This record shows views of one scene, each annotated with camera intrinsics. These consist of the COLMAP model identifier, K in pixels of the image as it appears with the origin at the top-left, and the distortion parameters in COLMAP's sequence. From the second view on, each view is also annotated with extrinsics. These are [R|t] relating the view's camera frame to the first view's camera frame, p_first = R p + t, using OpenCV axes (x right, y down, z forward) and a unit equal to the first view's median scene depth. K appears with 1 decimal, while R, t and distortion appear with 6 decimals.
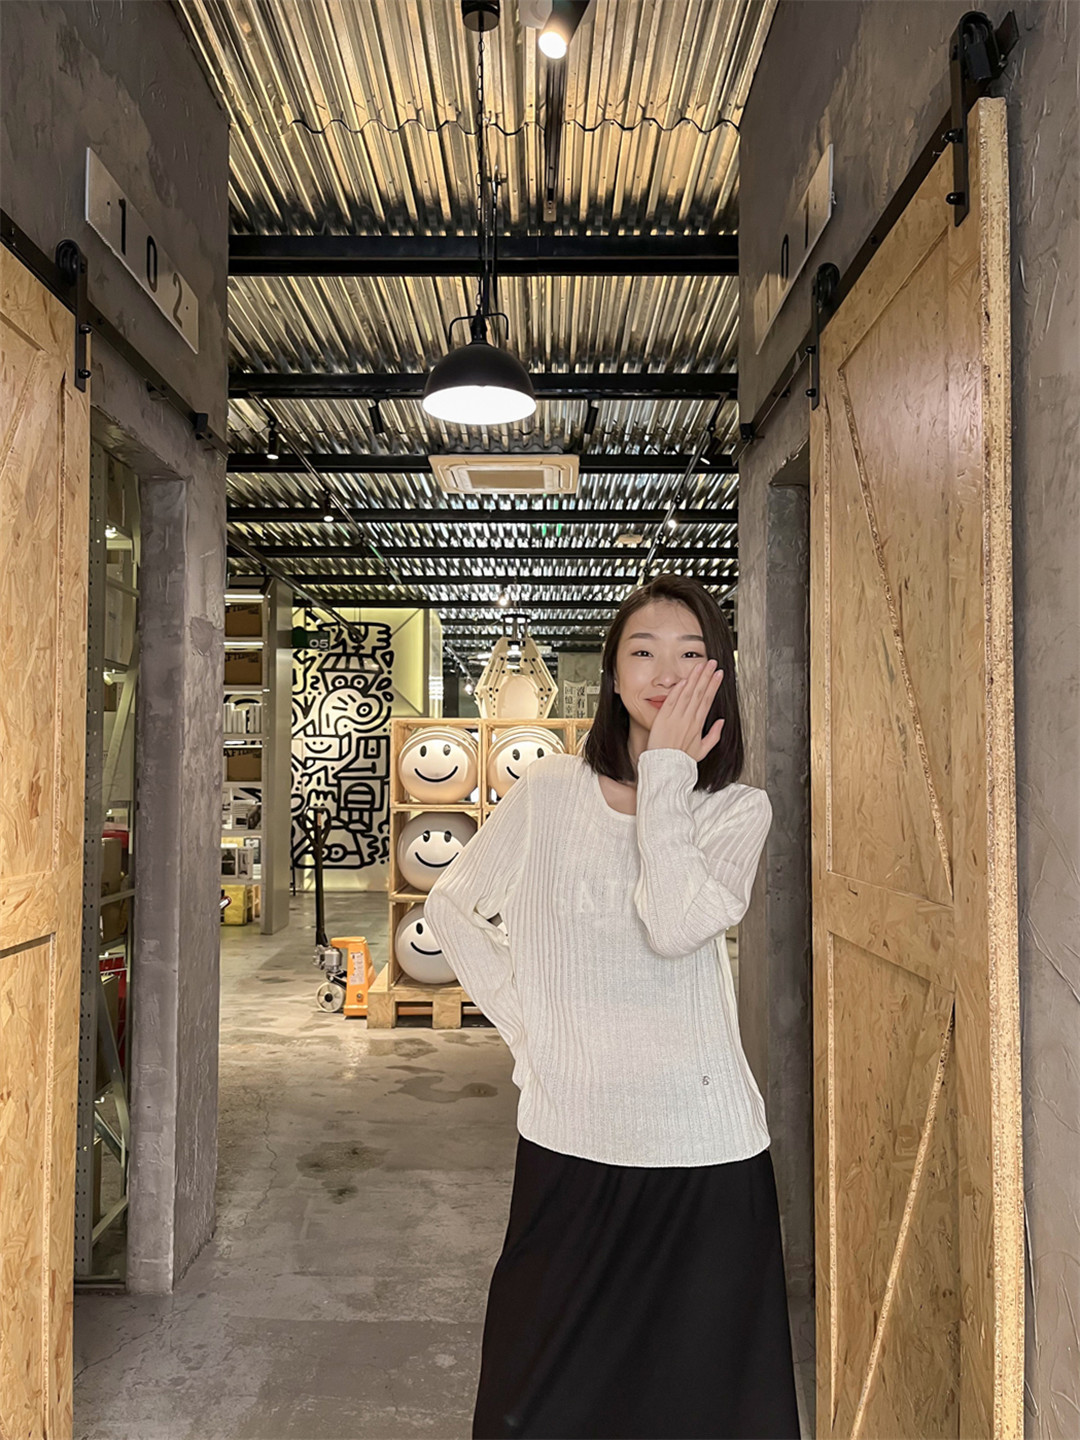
lens RADIAL K [[1117.3, 0, 540.8], [0, 1117.3, 729.1], [0, 0, 1]] dist [0.060208, -0.091009]
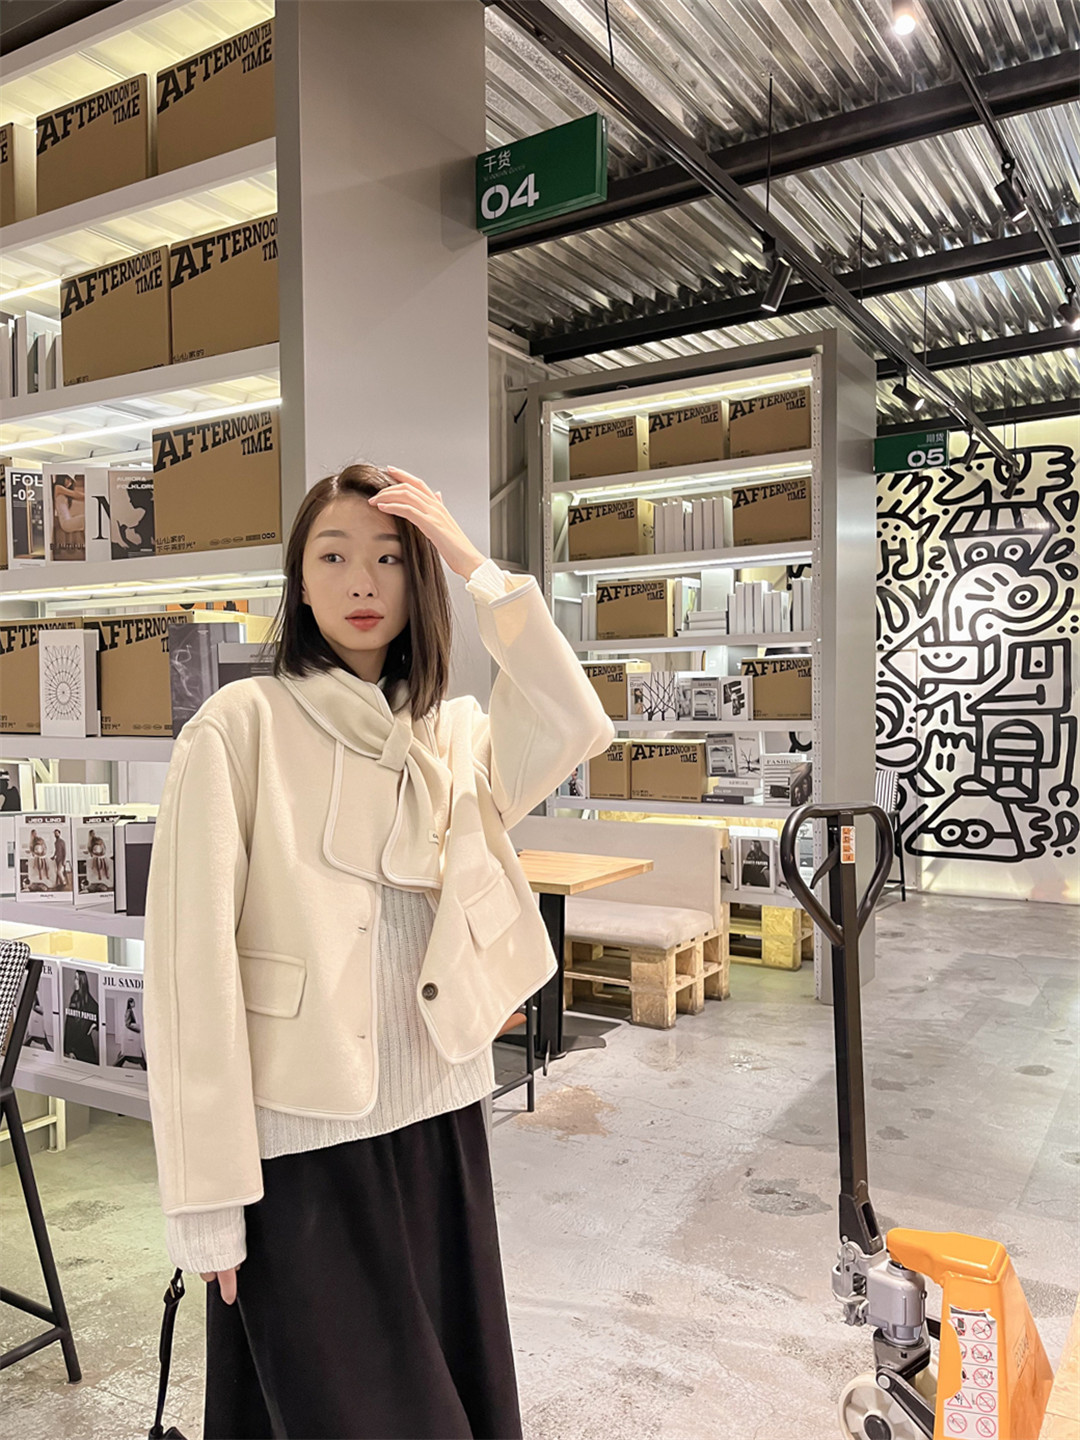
lens RADIAL K [[1156.8, 0, 539.4], [0, 1156.8, 742.6], [0, 0, 1]] dist [0.004989, 0.093282]
pose [[0.848212, 0.006042, -0.529622, -0.056599], [0.030644, 0.997700, 0.060458, 0.017262], [0.528769, -0.067511, 0.846076, 0.393579]]
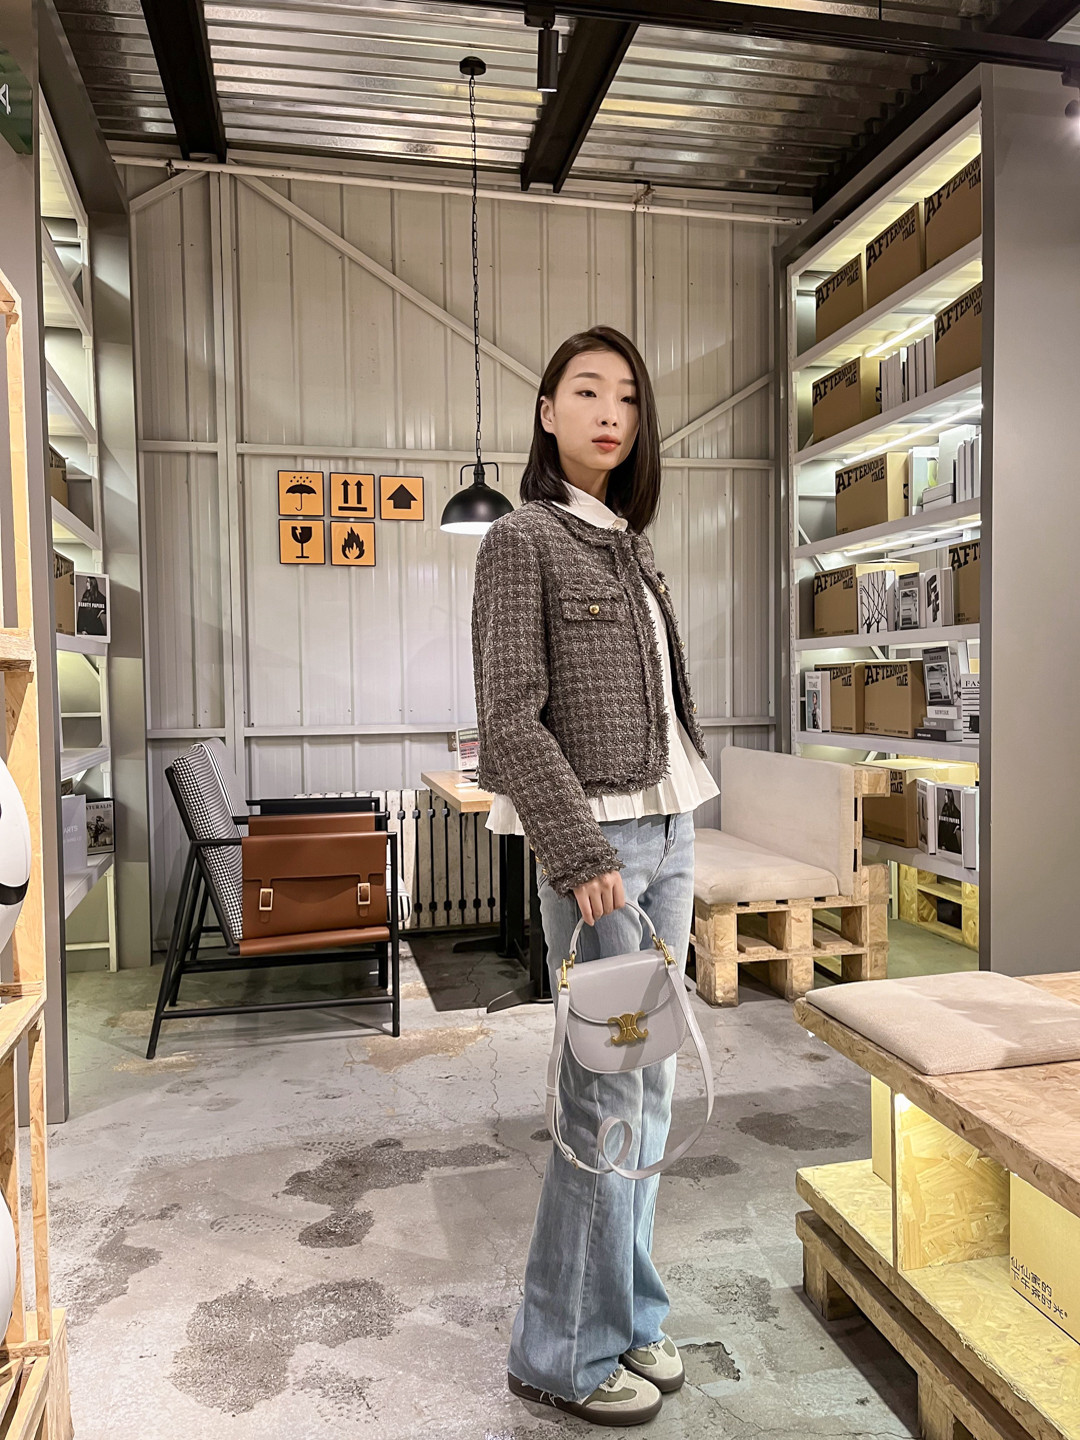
lens RADIAL K [[1117.8, 0, 546.6], [0, 1117.8, 720.9], [0, 0, 1]] dist [0.066008, -0.095358]
pose [[0.224649, 0.027997, -0.974038, 0.077684], [0.056645, 0.997522, 0.041736, 0.047959], [0.972792, -0.064551, 0.222506, 0.656971]]
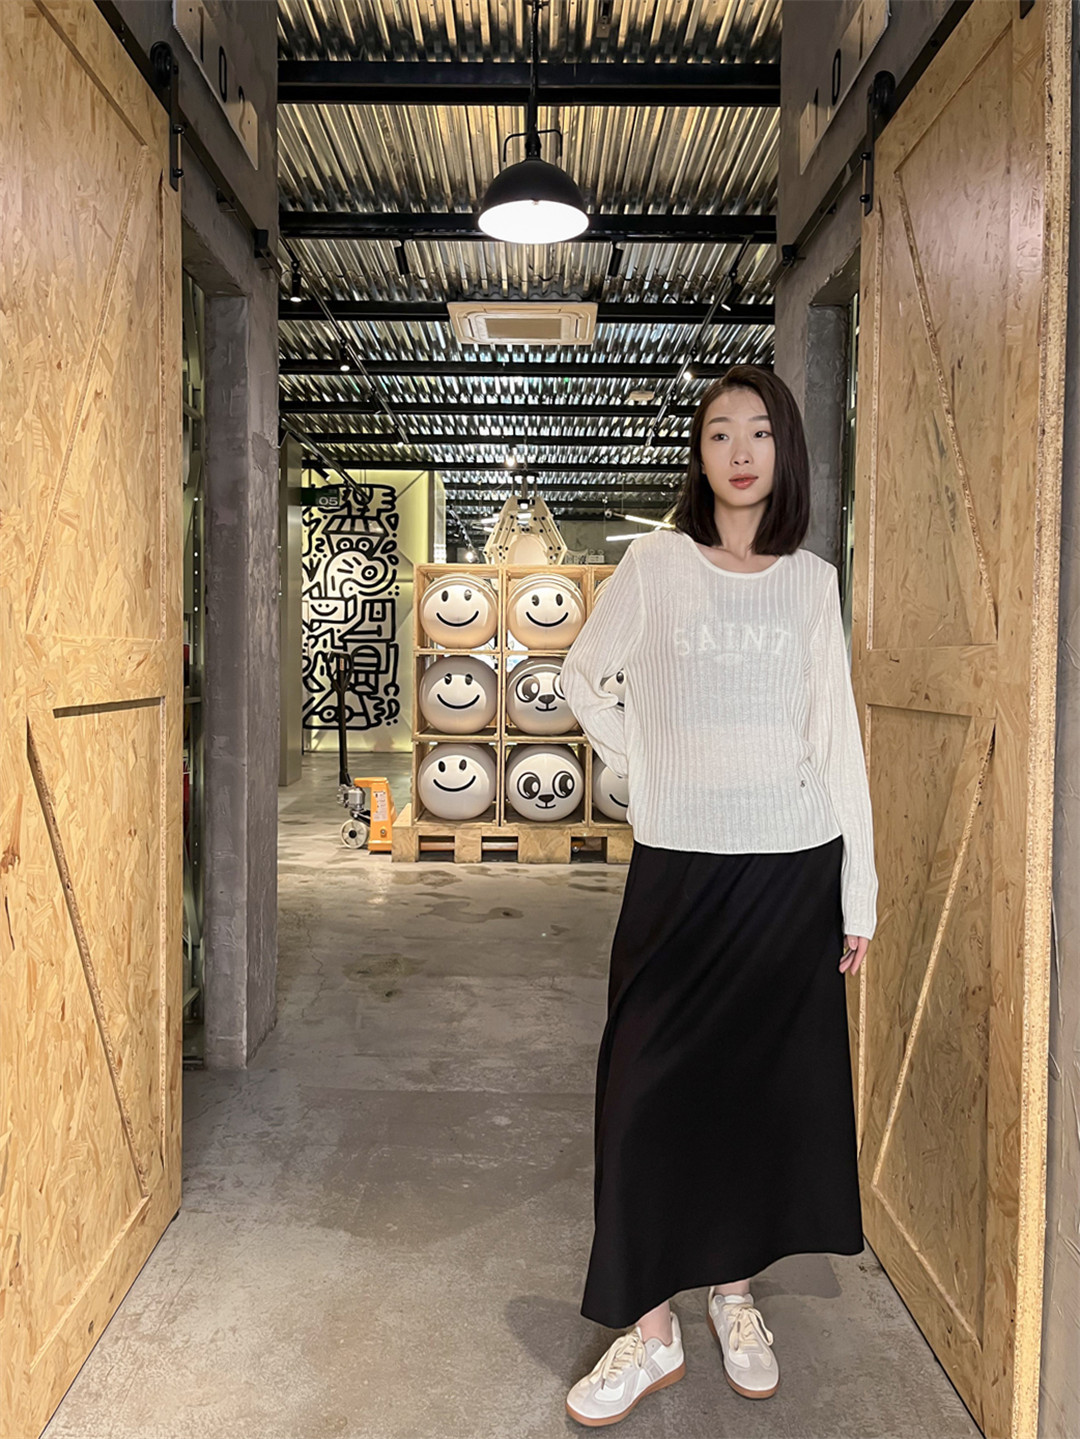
lens RADIAL K [[1124.5, 0, 535.7], [0, 1124.5, 695.6], [0, 0, 1]] dist [0.042293, -0.057142]
pose [[0.999970, 0.006786, 0.003617, -0.013667], [-0.007042, 0.997078, 0.076061, 0.017276], [-0.003090, -0.076084, 0.997097, -0.018223]]
